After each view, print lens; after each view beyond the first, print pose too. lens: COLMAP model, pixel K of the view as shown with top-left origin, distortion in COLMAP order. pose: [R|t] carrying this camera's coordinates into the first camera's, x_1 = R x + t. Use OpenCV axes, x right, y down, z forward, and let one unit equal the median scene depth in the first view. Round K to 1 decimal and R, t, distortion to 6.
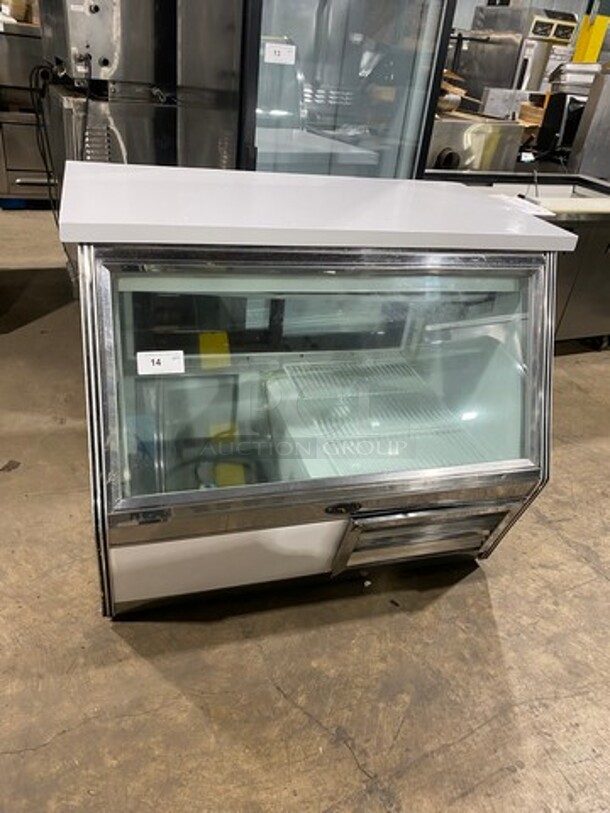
lens RADIAL K [[614.3, 0, 301.6], [0, 614.3, 407.1], [0, 0, 1]] dist [-0.000644, -0.003749]
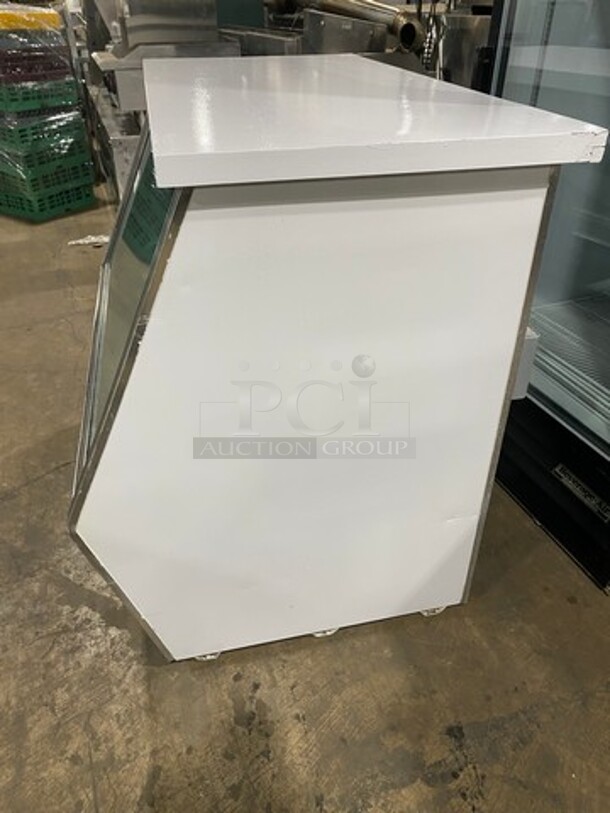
lens RADIAL K [[614.3, 0, 304.7], [0, 614.3, 406.2], [0, 0, 1]] dist [-0.000644, -0.003749]
pose [[-0.065343, 0.454343, -0.888427, 0.857165], [-0.535419, 0.735348, 0.415439, -0.341811], [0.842055, 0.502827, 0.195214, 0.985233]]
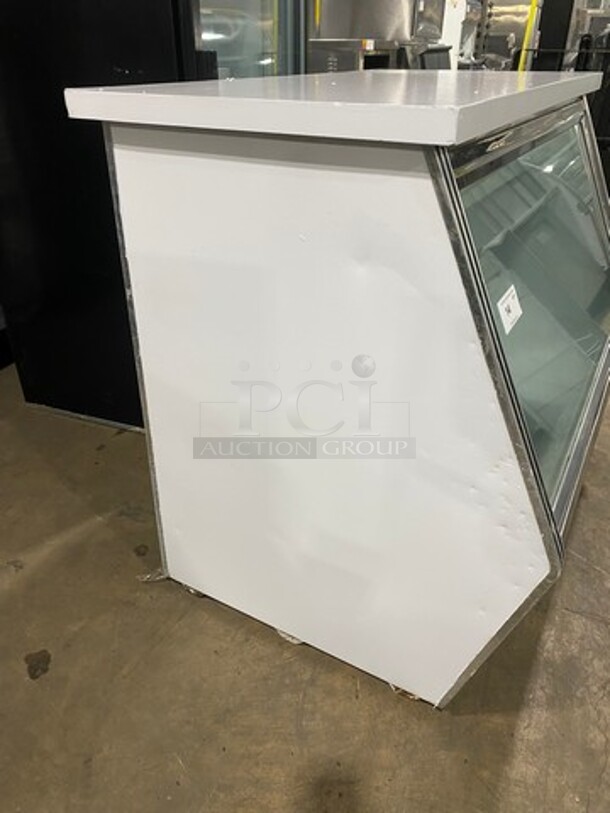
lens RADIAL K [[614.3, 0, 304.3], [0, 614.3, 404.4], [0, 0, 1]] dist [-0.000644, -0.003749]
pose [[0.721575, -0.425613, 0.546061, -0.636116], [0.418260, 0.896507, 0.146063, -0.127308], [-0.551714, 0.123000, 0.824914, 0.450640]]
